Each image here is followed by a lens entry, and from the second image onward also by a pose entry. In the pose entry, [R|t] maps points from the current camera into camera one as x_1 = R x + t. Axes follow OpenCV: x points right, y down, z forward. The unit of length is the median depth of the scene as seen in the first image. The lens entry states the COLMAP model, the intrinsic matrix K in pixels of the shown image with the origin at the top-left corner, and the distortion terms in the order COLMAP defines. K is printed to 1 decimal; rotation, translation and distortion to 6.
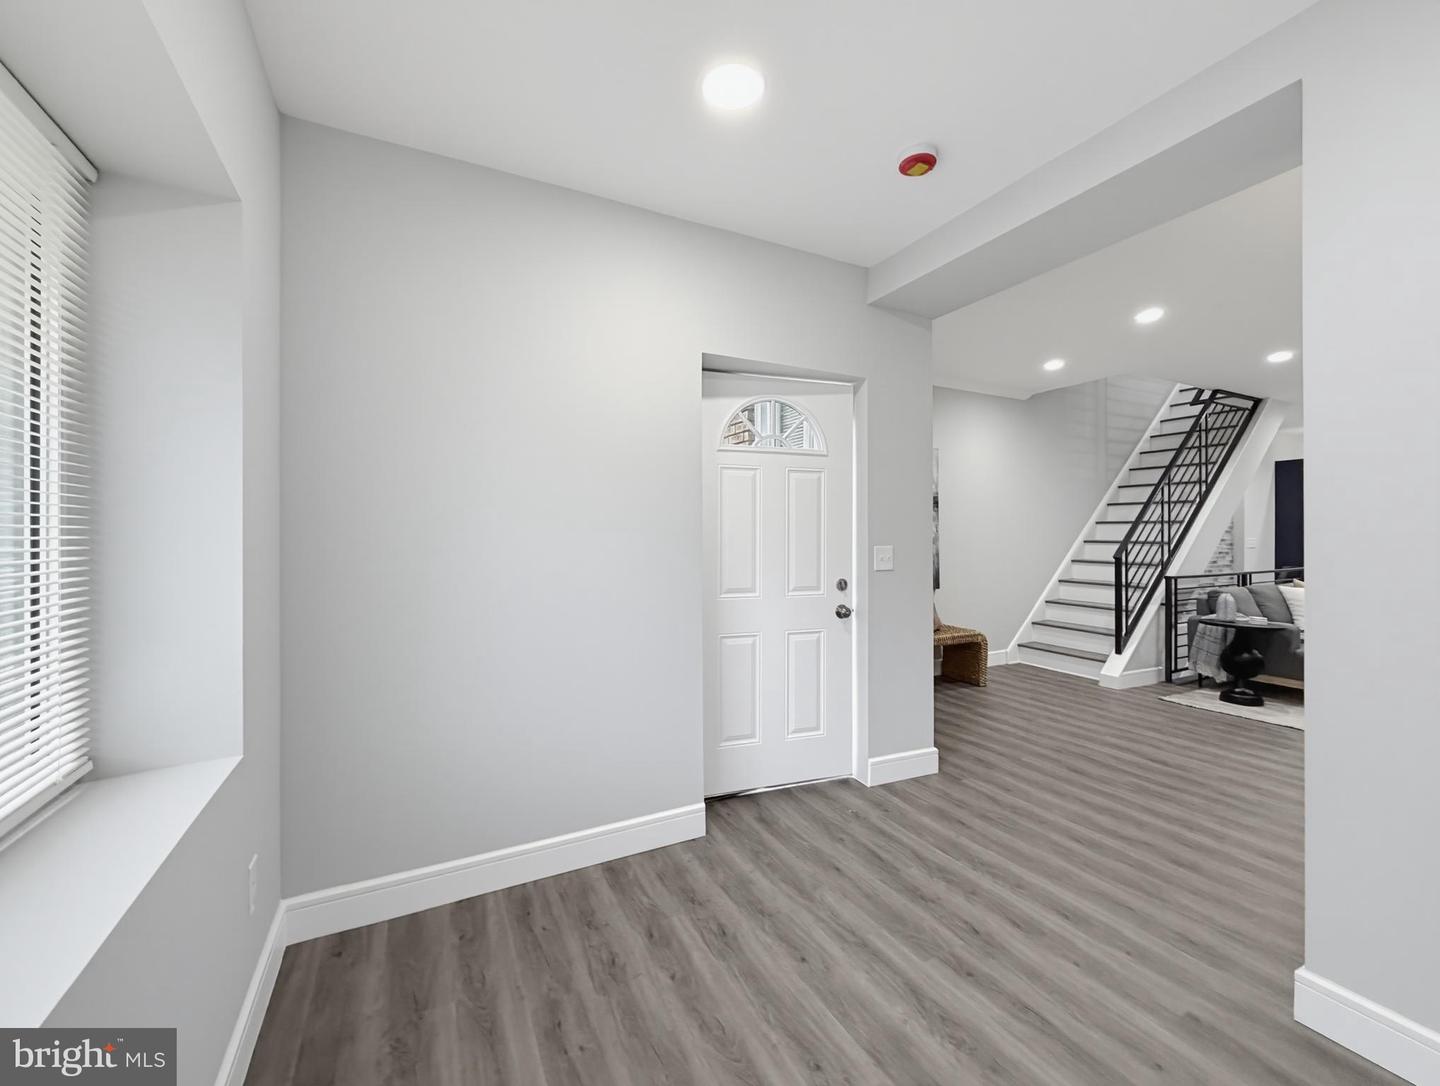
lens RADIAL K [[585.8, 0, 720.0], [0, 585.8, 543.0], [0, 0, 1]] dist [-0.001168, 0.000051]
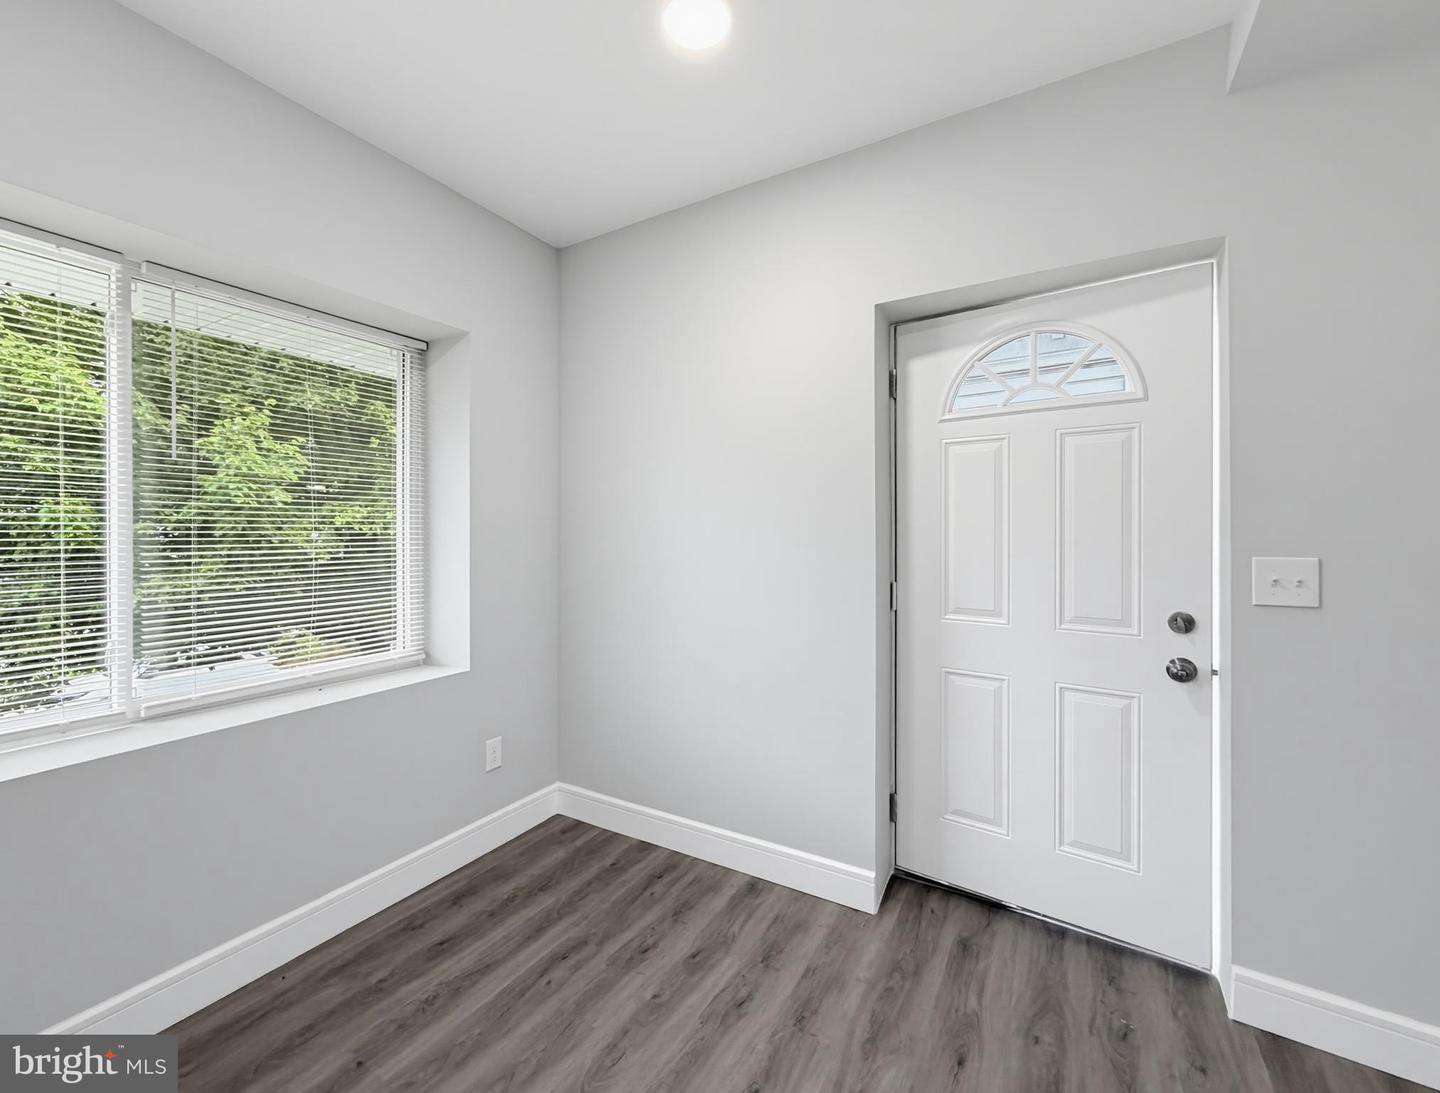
lens RADIAL K [[608.5, 0, 701.2], [0, 608.5, 530.8], [0, 0, 1]] dist [-0.002164, -0.000128]
pose [[0.518712, -0.002917, -0.854944, 0.659376], [-0.004857, 0.999968, -0.006359, -0.014834], [0.854935, 0.007450, 0.518681, 0.438011]]
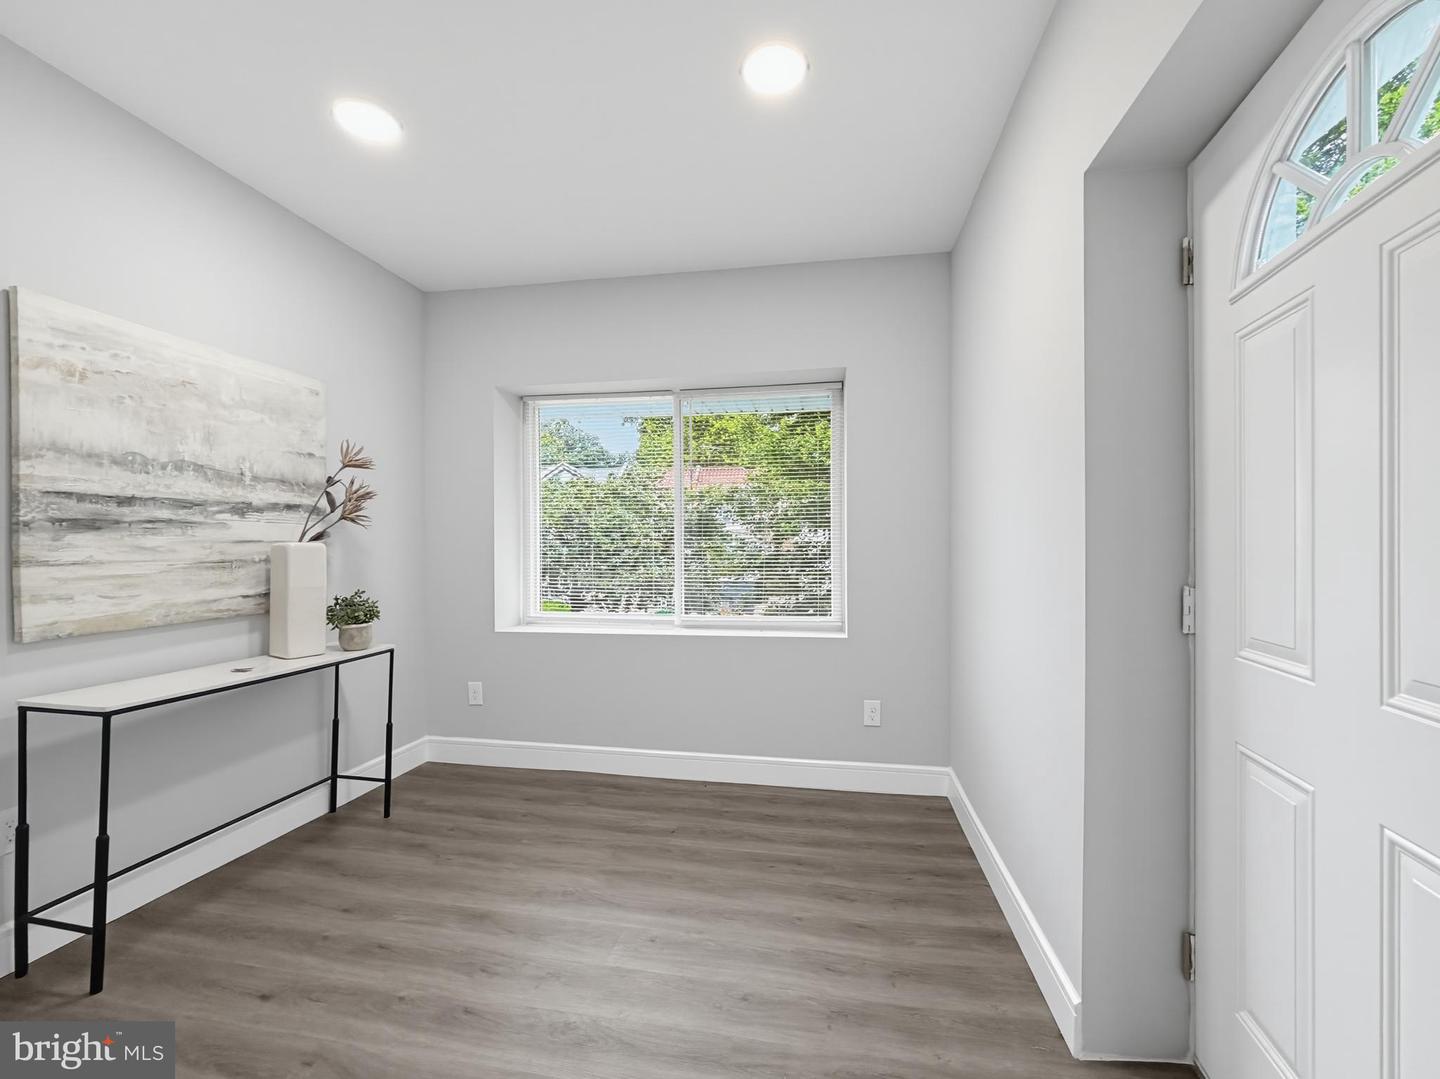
lens RADIAL K [[582.1, 0, 725.7], [0, 582.1, 549.1], [0, 0, 1]] dist [0.000326, 0.000166]
pose [[-0.605133, 0.006099, -0.796101, 0.716017], [-0.002318, 0.999953, 0.009423, 0.020801], [0.796121, 0.007547, -0.605090, 1.258336]]
